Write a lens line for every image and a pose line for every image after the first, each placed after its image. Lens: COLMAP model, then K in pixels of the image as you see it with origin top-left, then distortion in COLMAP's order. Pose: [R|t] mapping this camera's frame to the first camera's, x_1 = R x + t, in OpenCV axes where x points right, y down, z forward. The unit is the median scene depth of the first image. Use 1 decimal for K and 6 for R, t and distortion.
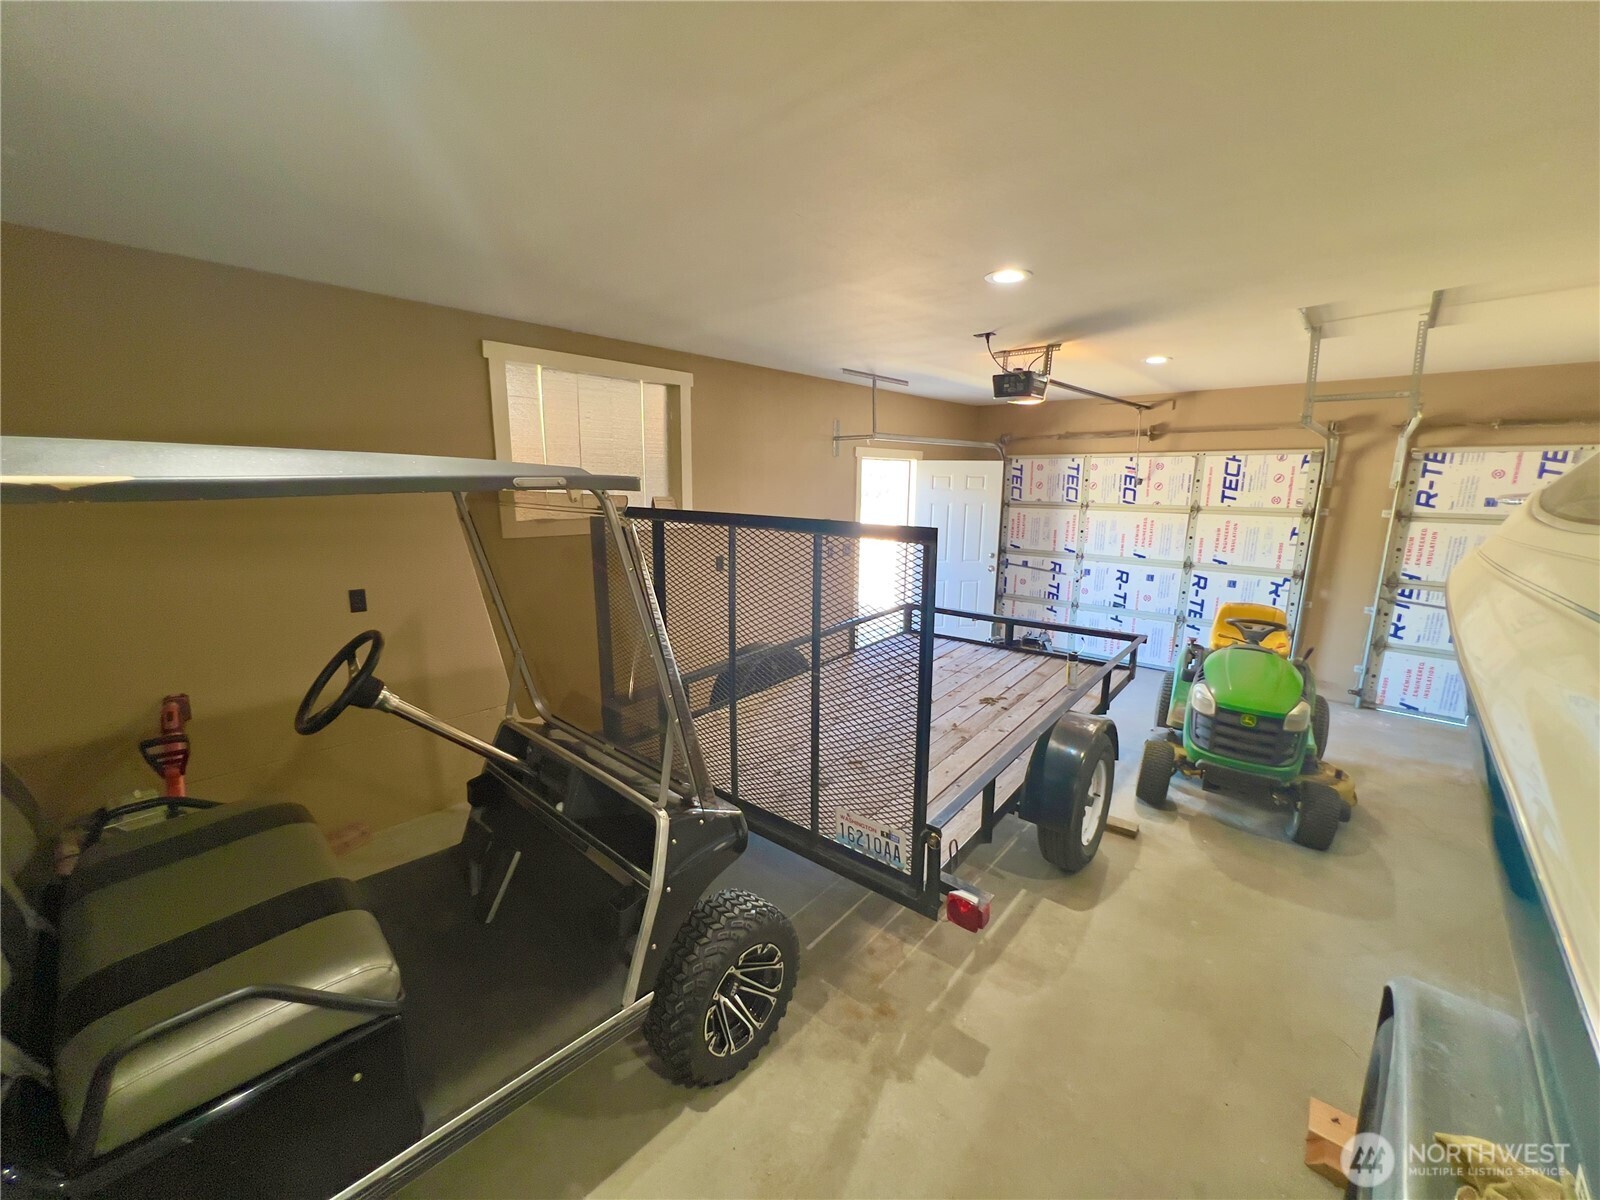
lens RADIAL K [[640.4, 0, 799.5], [0, 640.4, 601.0], [0, 0, 1]] dist [-0.000809, 0.001074]
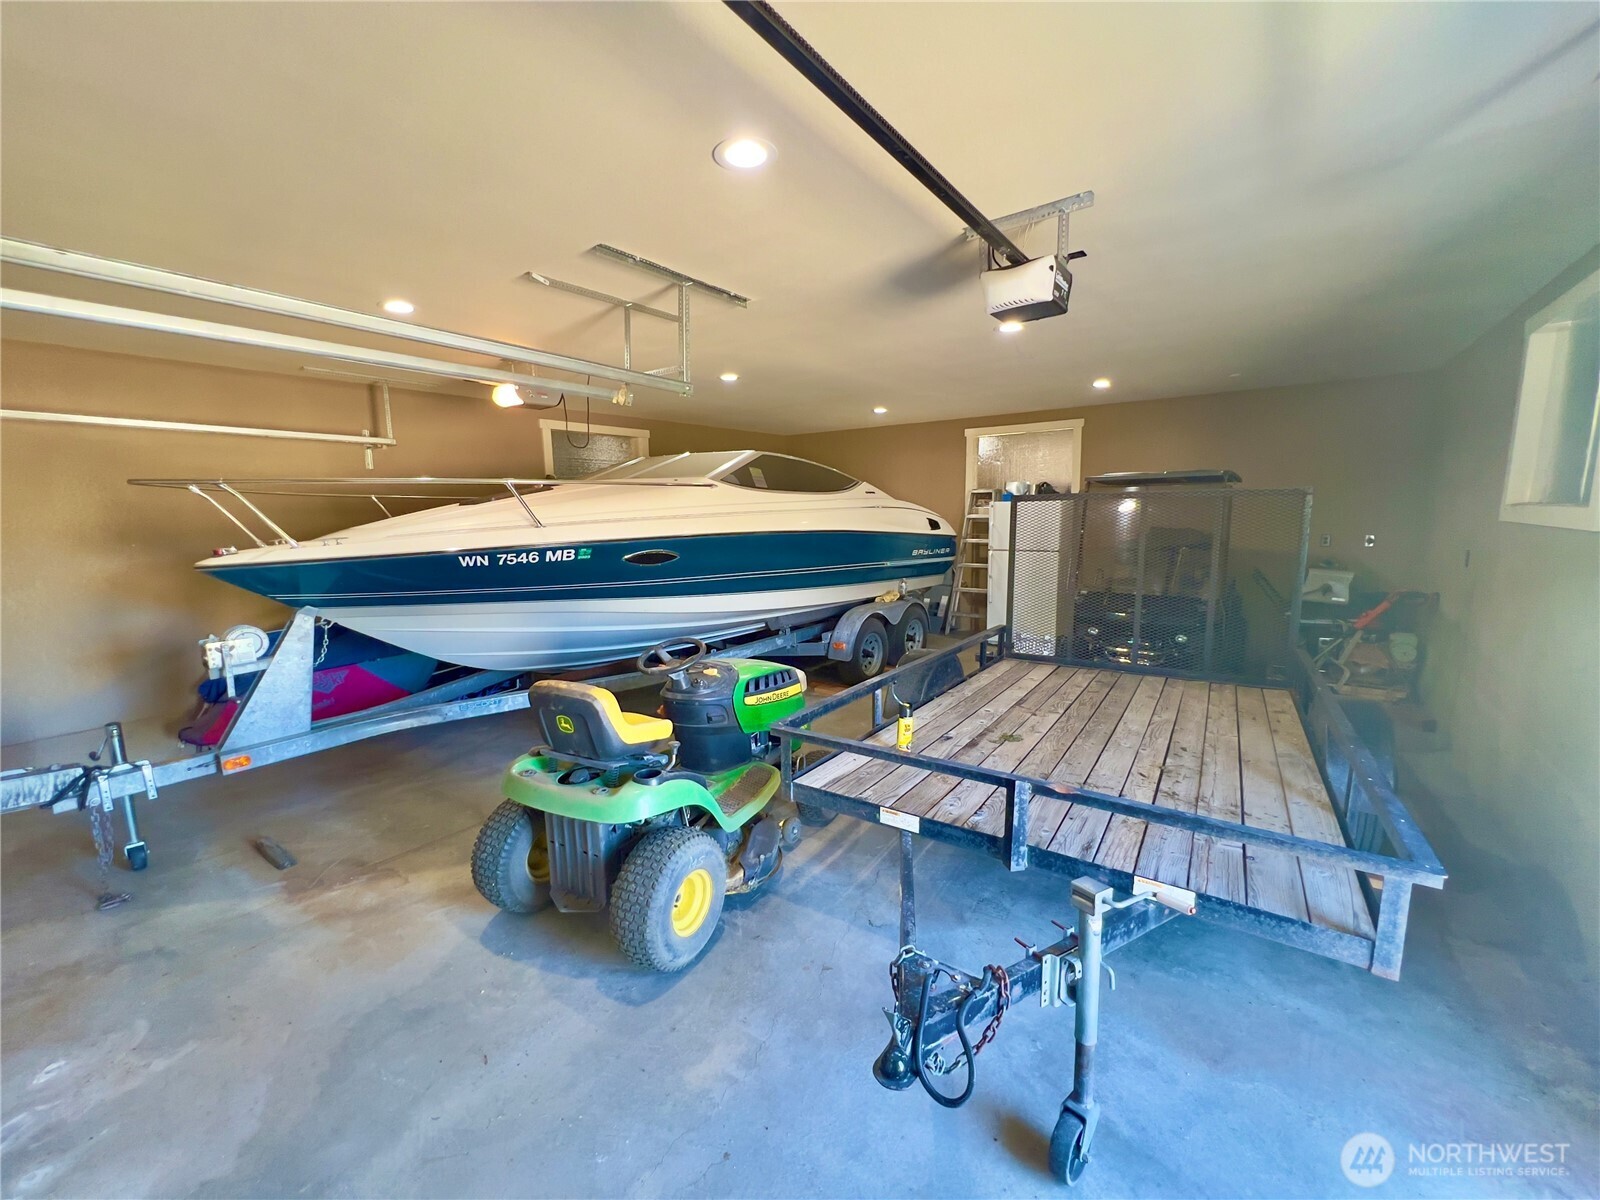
lens RADIAL K [[640.4, 0, 799.8], [0, 640.4, 605.1], [0, 0, 1]] dist [-0.000809, 0.001074]
pose [[-0.995390, 0.017188, -0.094356, 0.572460], [-0.015410, 0.942367, 0.334225, -0.239928], [0.094662, 0.334138, -0.937758, 1.513138]]
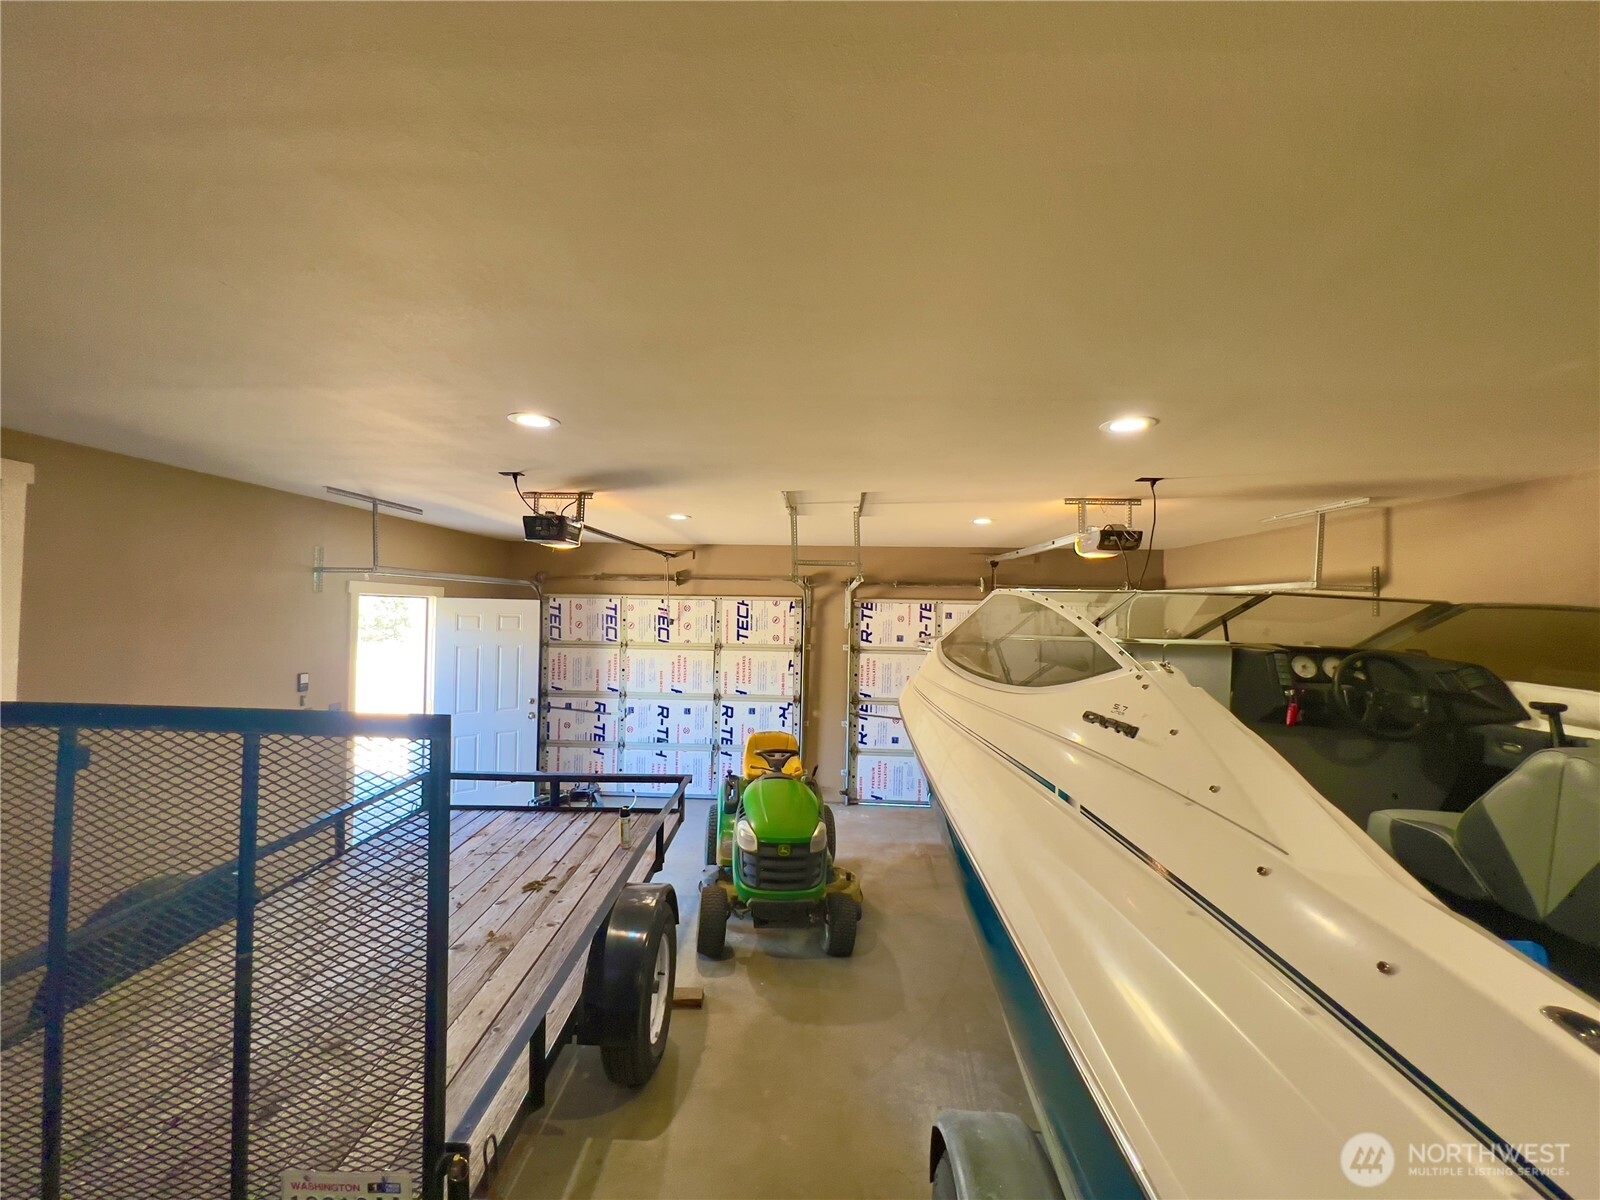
lens RADIAL K [[643.3, 0, 798.3], [0, 643.3, 603.9], [0, 0, 1]] dist [0.001728, 0.000061]
pose [[0.775911, 0.014128, 0.630684, 0.023285], [0.109671, 0.981504, -0.156912, -0.034210], [-0.621236, 0.190917, 0.760011, 0.061878]]
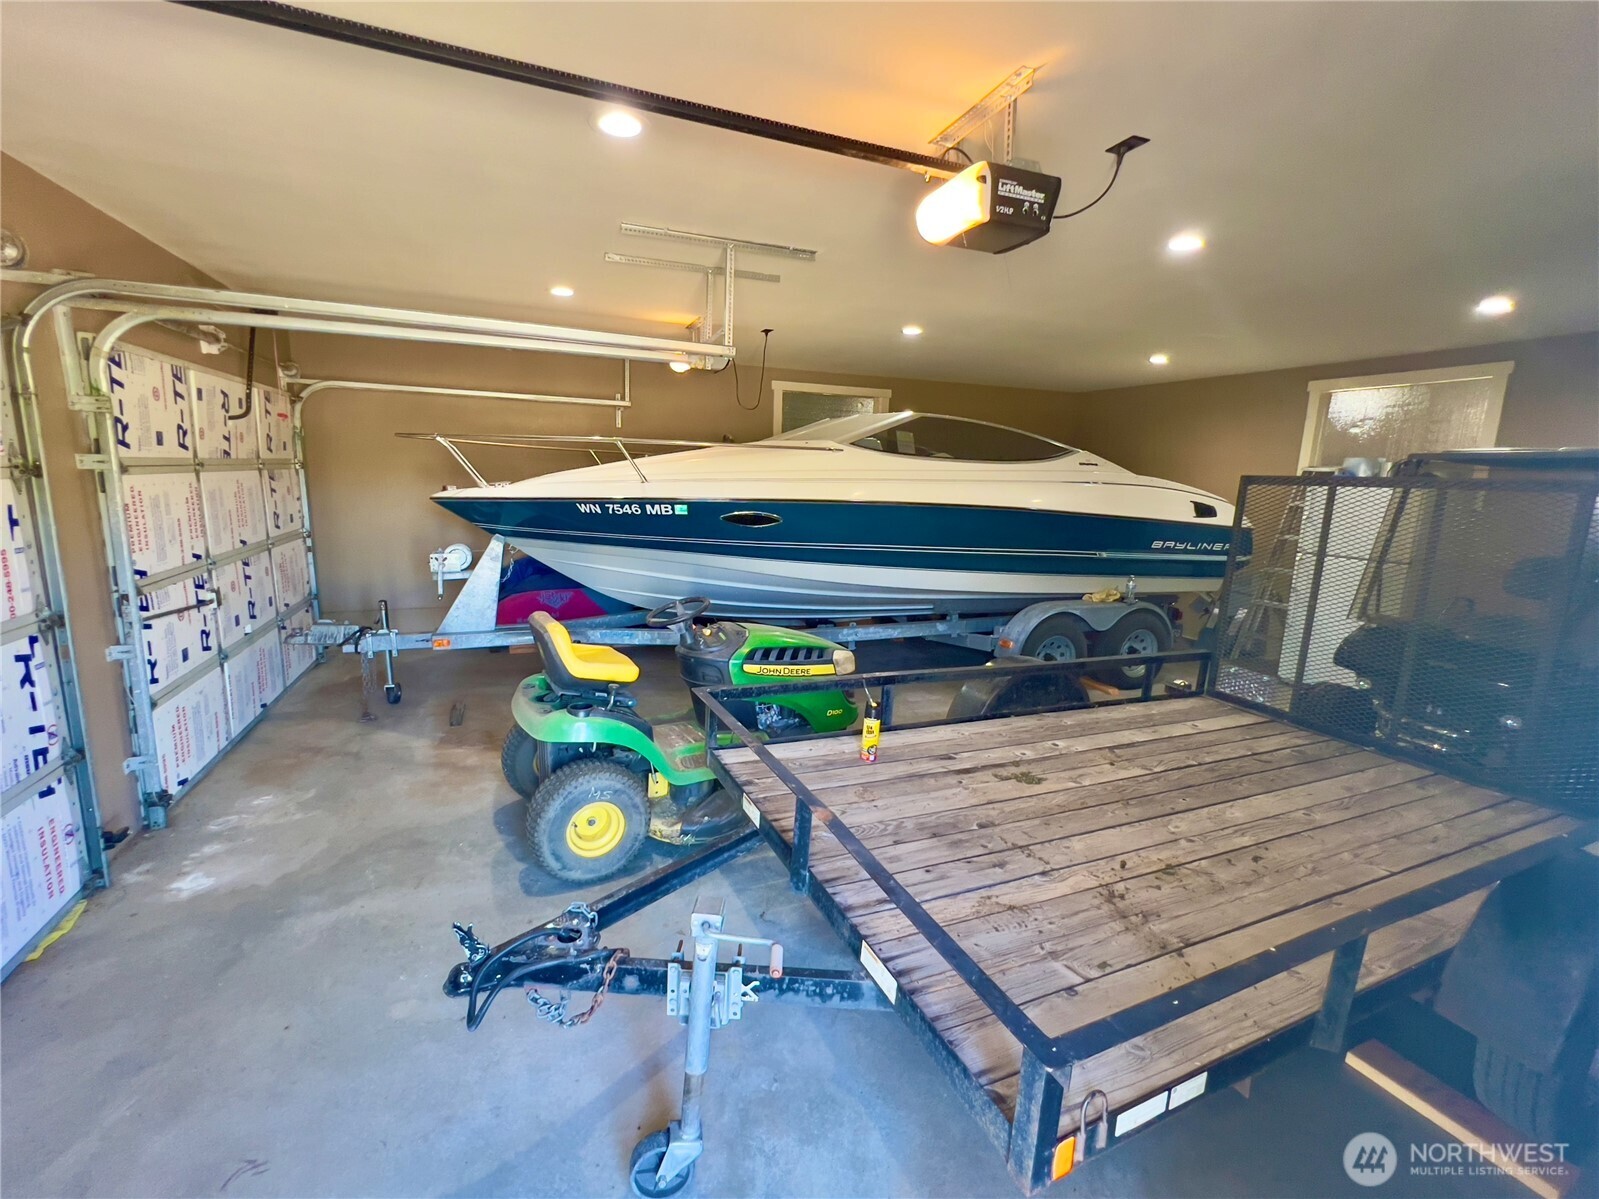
lens RADIAL K [[692.0, 0, 798.3], [0, 692.0, 604.7], [0, 0, 1]] dist [-0.001502, -0.000681]
pose [[-0.897127, -0.124245, 0.423942, 0.207891], [0.042240, 0.931116, 0.362269, -0.239842], [-0.439749, 0.342909, -0.830081, 1.461110]]
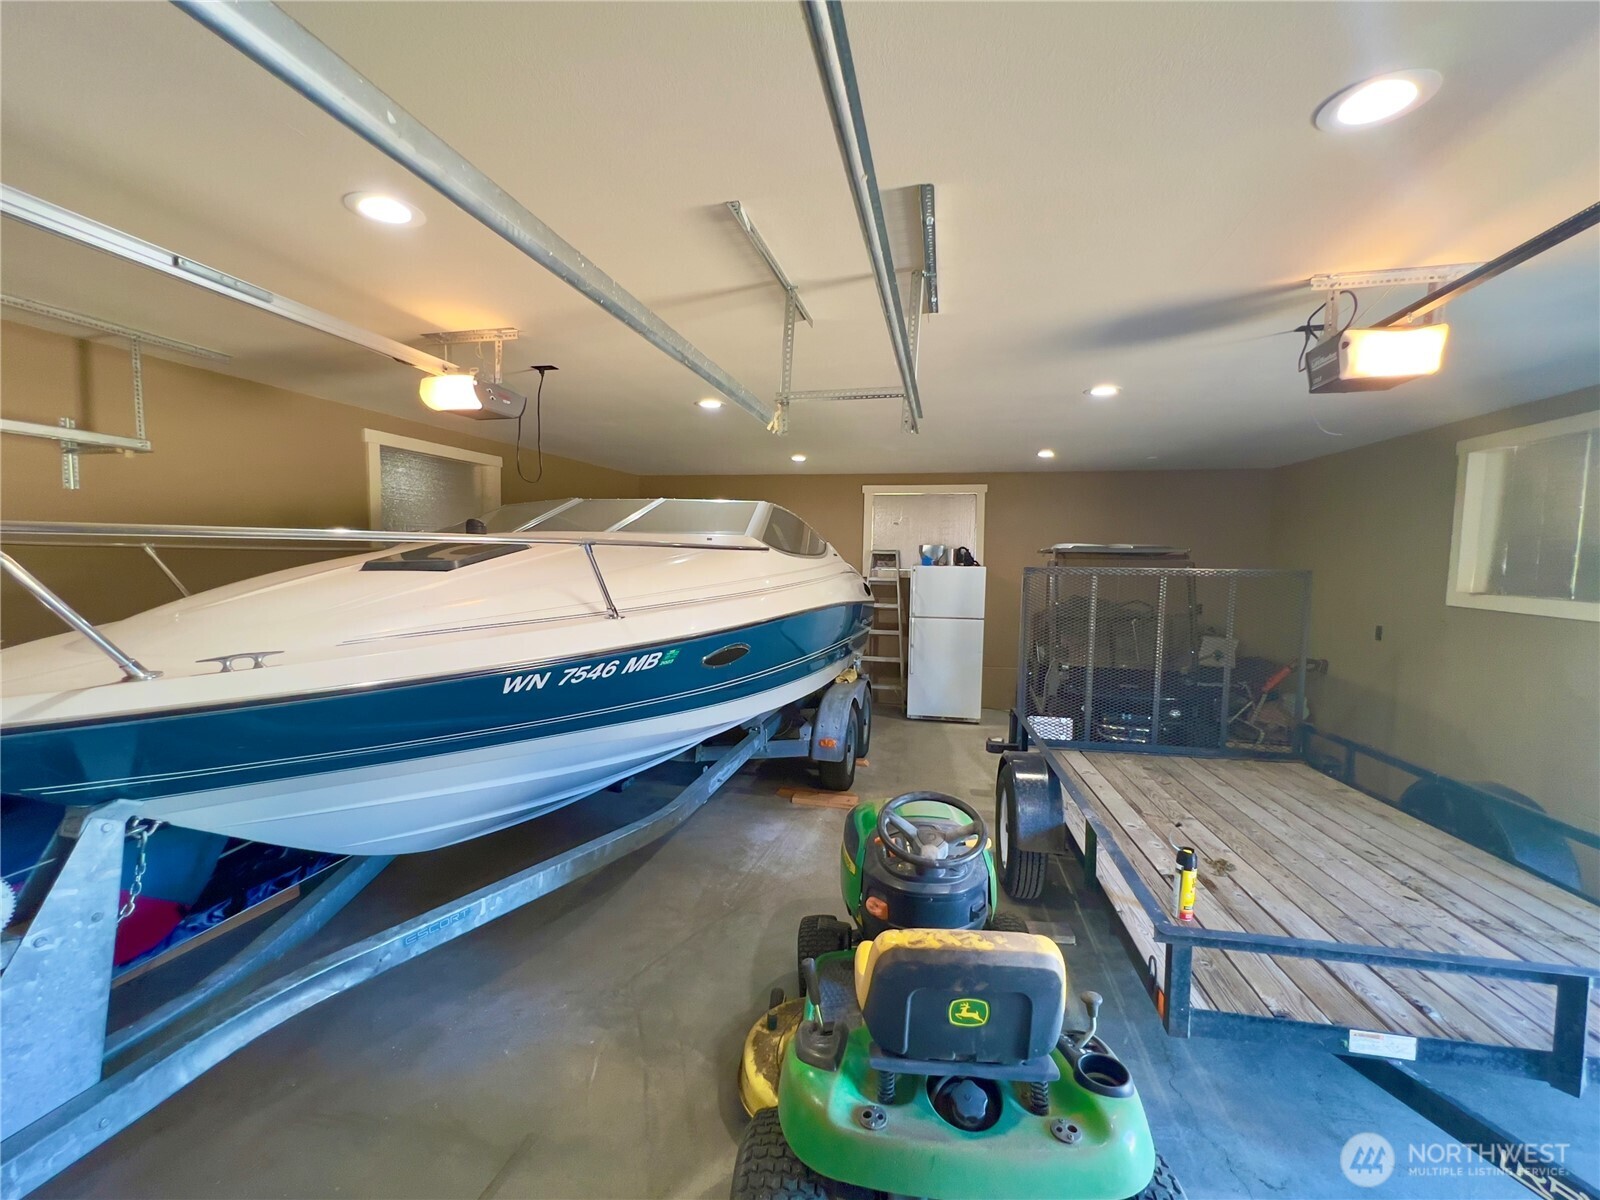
lens RADIAL K [[675.8, 0, 802.6], [0, 675.8, 605.0], [0, 0, 1]] dist [-0.000408, -0.000080]
pose [[-0.872607, 0.008961, -0.488340, 0.935743], [-0.121129, 0.964626, 0.234145, -0.204572], [0.473164, 0.263469, -0.840655, 1.196178]]
